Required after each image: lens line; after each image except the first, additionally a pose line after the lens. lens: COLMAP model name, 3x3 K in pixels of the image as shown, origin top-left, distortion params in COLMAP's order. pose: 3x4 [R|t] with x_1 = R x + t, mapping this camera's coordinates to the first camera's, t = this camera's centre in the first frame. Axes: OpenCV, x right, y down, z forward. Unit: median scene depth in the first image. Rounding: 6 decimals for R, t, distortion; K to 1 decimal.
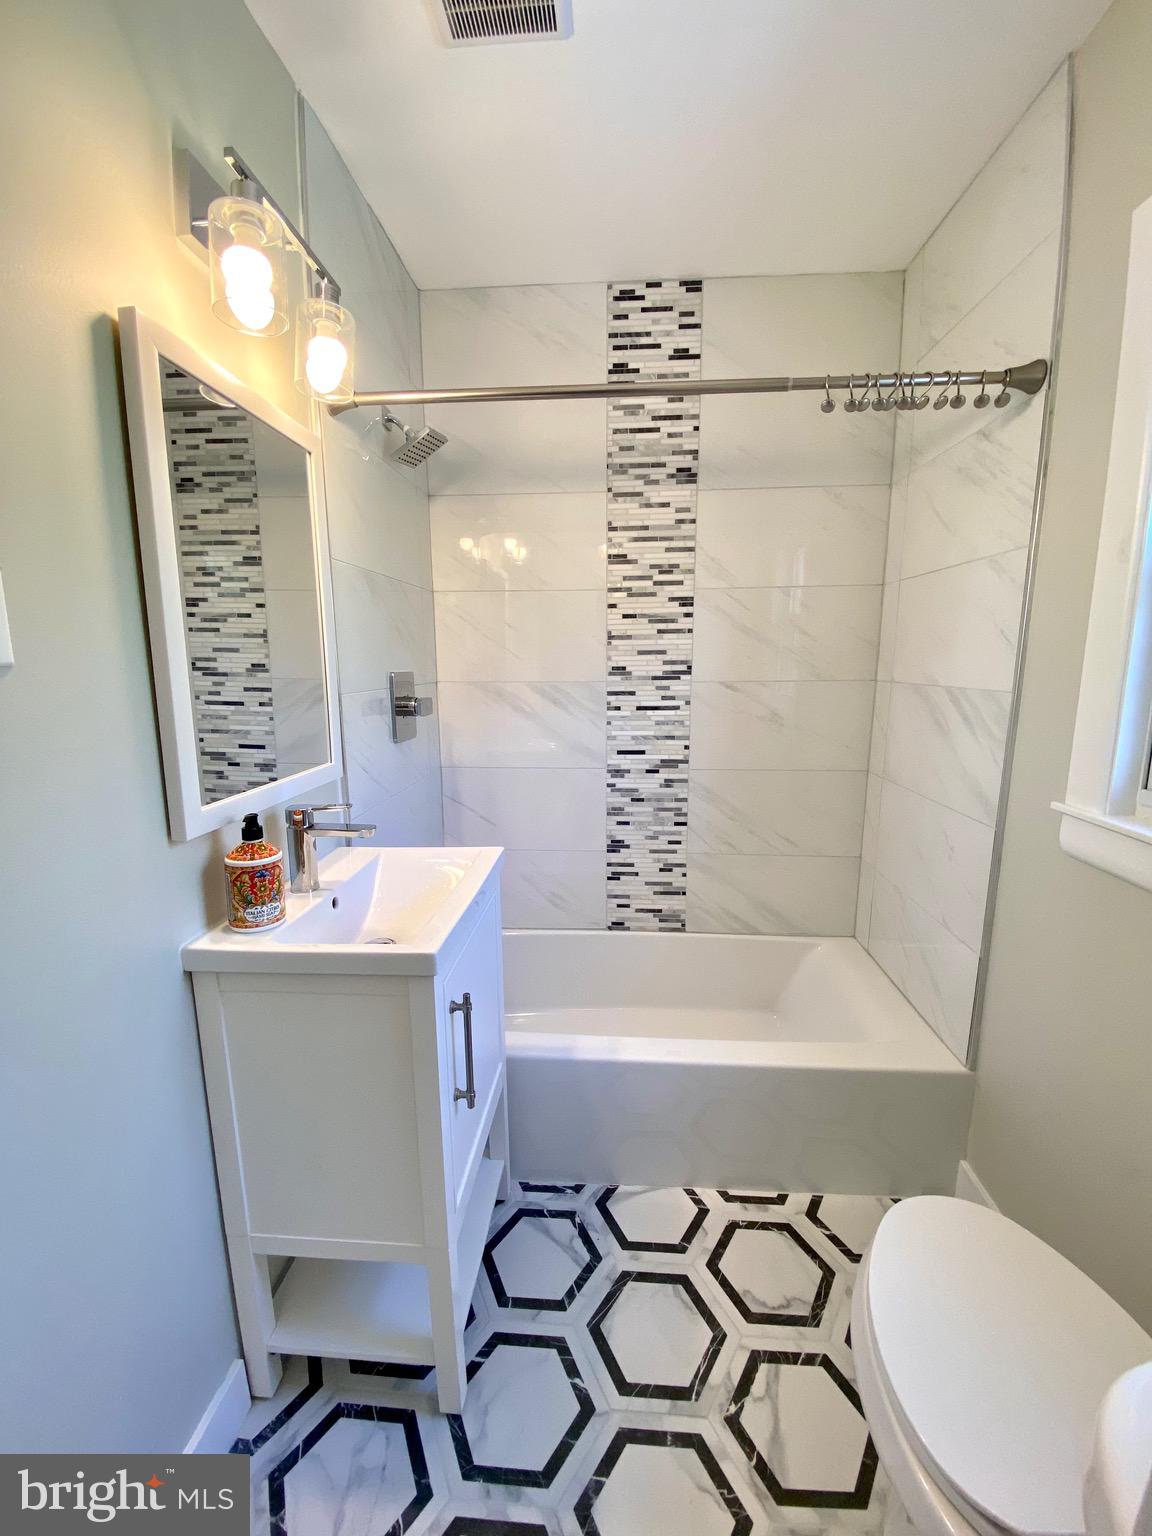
lens RADIAL K [[625.0, 0, 576.5], [0, 625.0, 762.4], [0, 0, 1]] dist [0.029795, -0.024235]
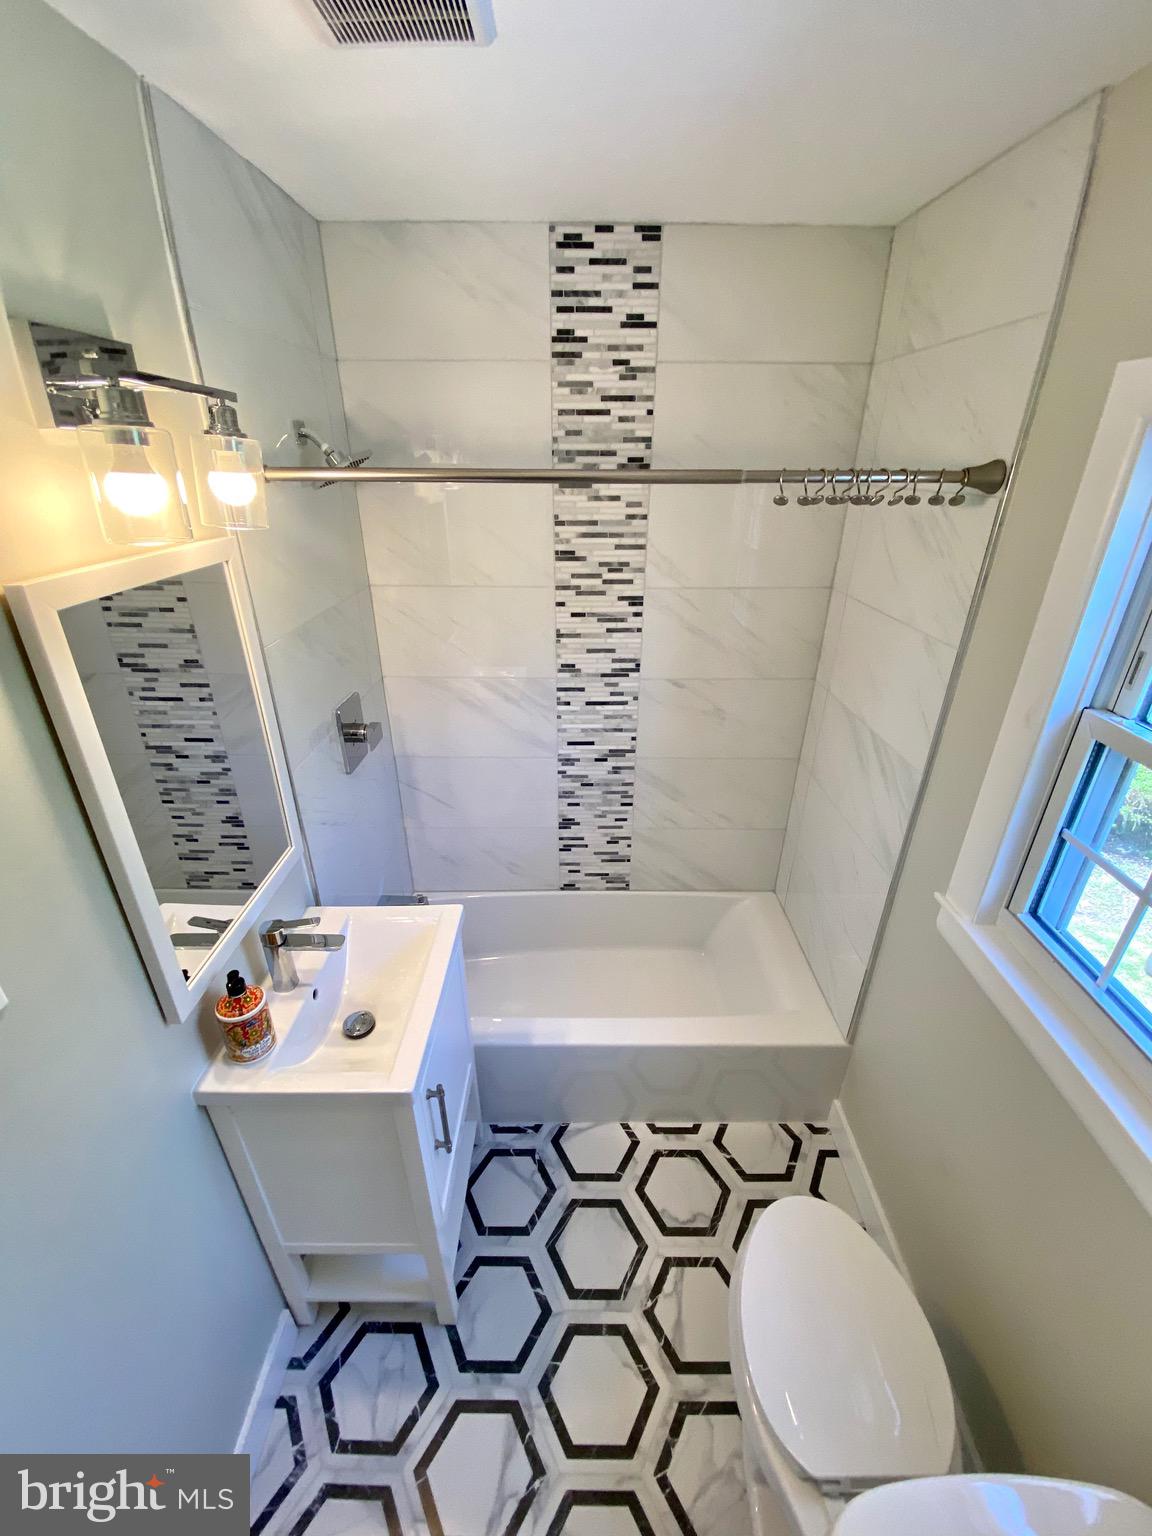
lens RADIAL K [[625.0, 0, 576.5], [0, 625.0, 762.4], [0, 0, 1]] dist [0.029795, -0.024235]
pose [[0.997526, -0.024683, 0.065820, 0.012886], [0.004921, 0.958549, 0.284886, -0.312043], [-0.070124, -0.283857, 0.956299, 0.000328]]
